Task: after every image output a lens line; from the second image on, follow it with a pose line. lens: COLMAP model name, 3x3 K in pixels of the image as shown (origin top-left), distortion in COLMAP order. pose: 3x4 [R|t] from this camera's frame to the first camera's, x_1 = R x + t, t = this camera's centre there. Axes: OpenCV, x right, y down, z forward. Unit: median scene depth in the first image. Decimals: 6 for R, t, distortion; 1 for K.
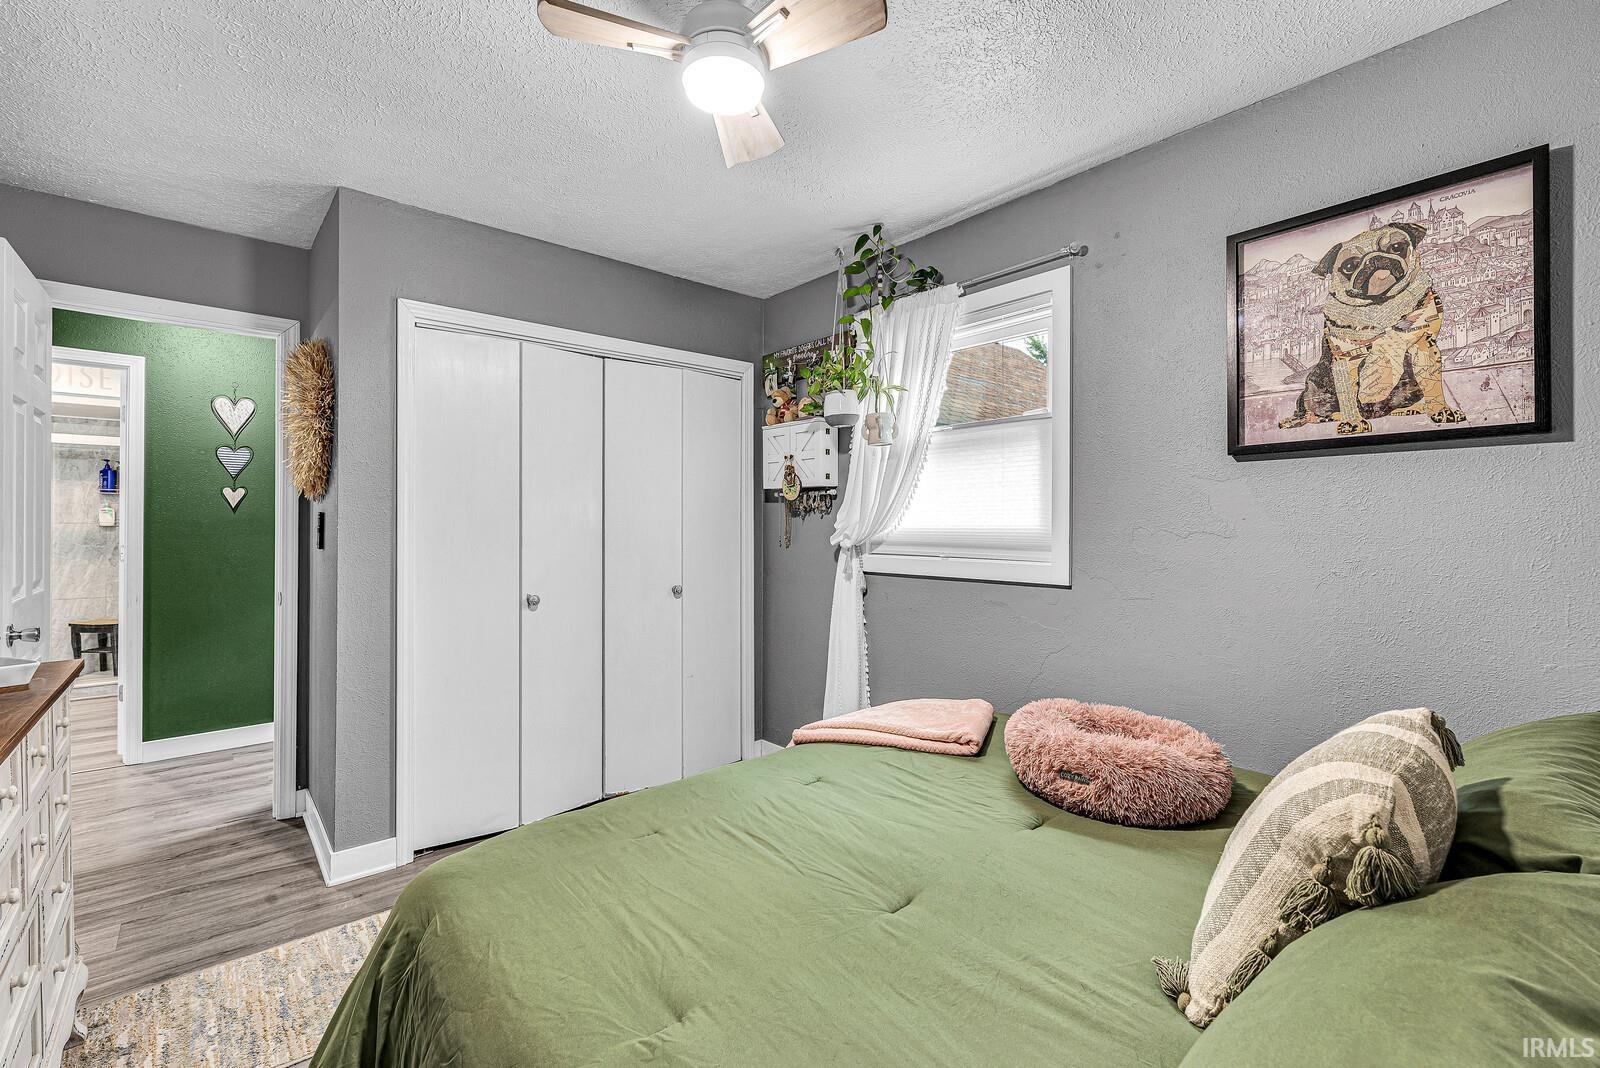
lens RADIAL K [[697.7, 0, 798.8], [0, 697.7, 528.2], [0, 0, 1]] dist [-0.000581, 0.000000]
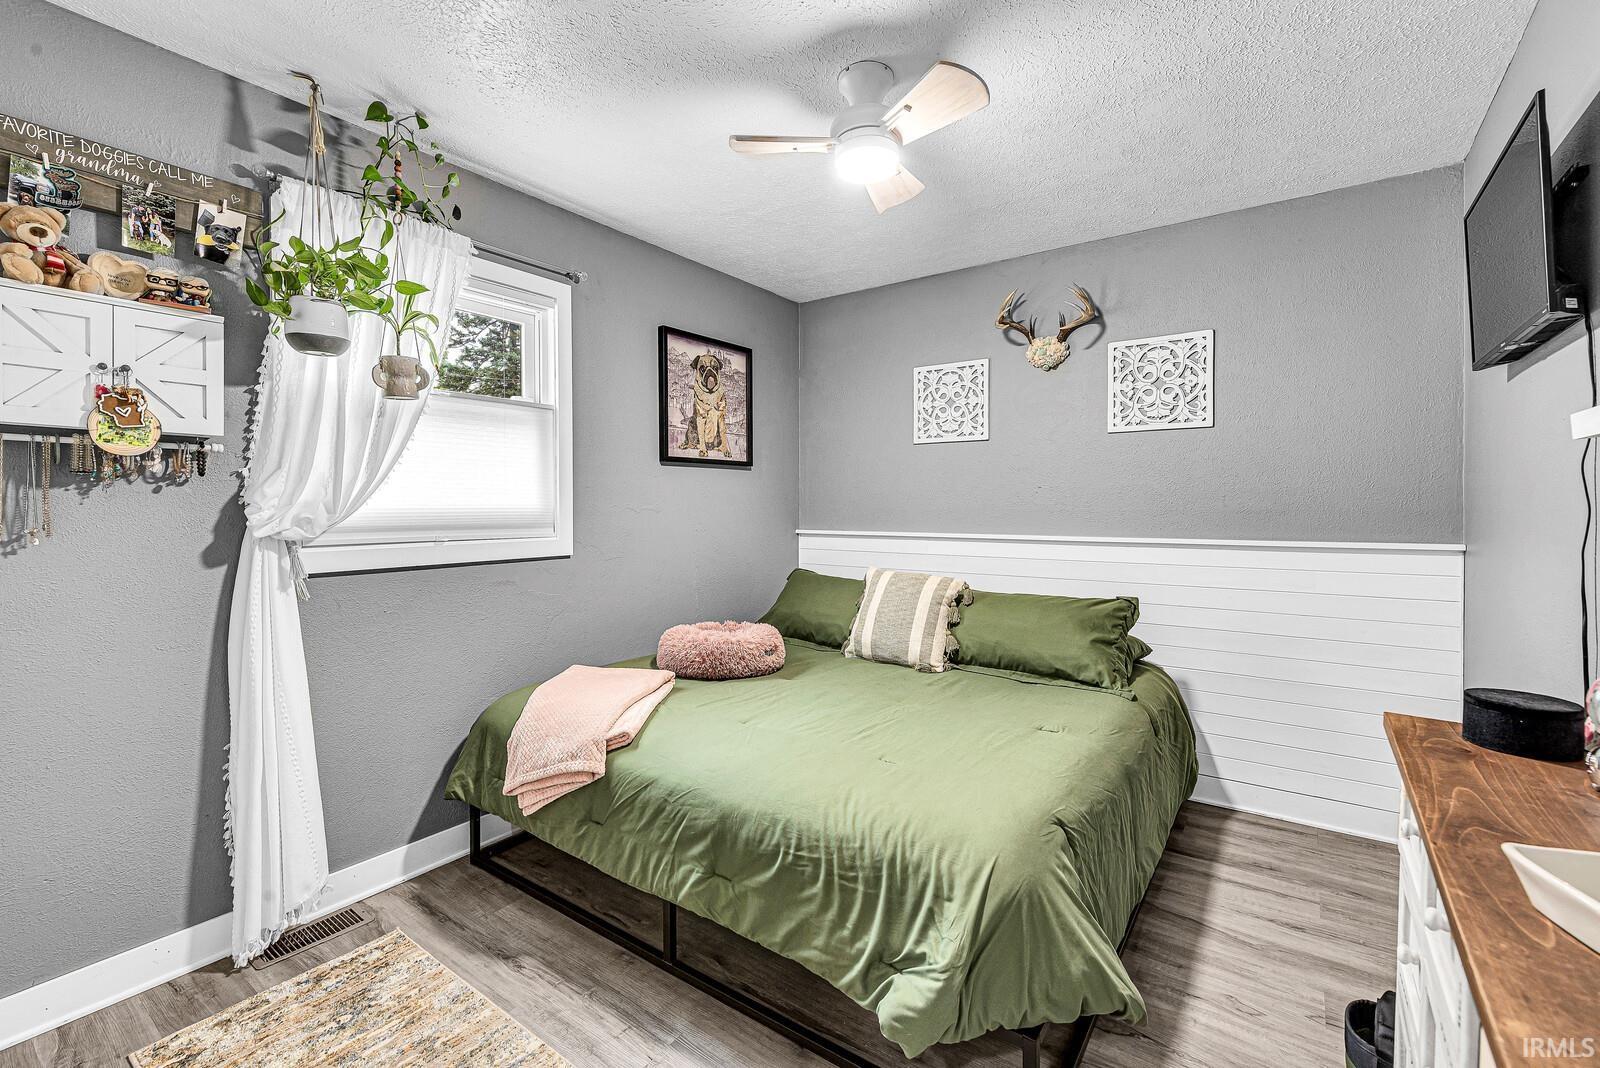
lens RADIAL K [[697.7, 0, 796.1], [0, 697.7, 506.4], [0, 0, 1]] dist [-0.000581, 0.000000]
pose [[-0.230686, -0.005867, 0.973011, -1.122772], [0.000861, 0.999980, 0.006233, -0.010609], [-0.973028, 0.002276, -0.230677, 1.177654]]
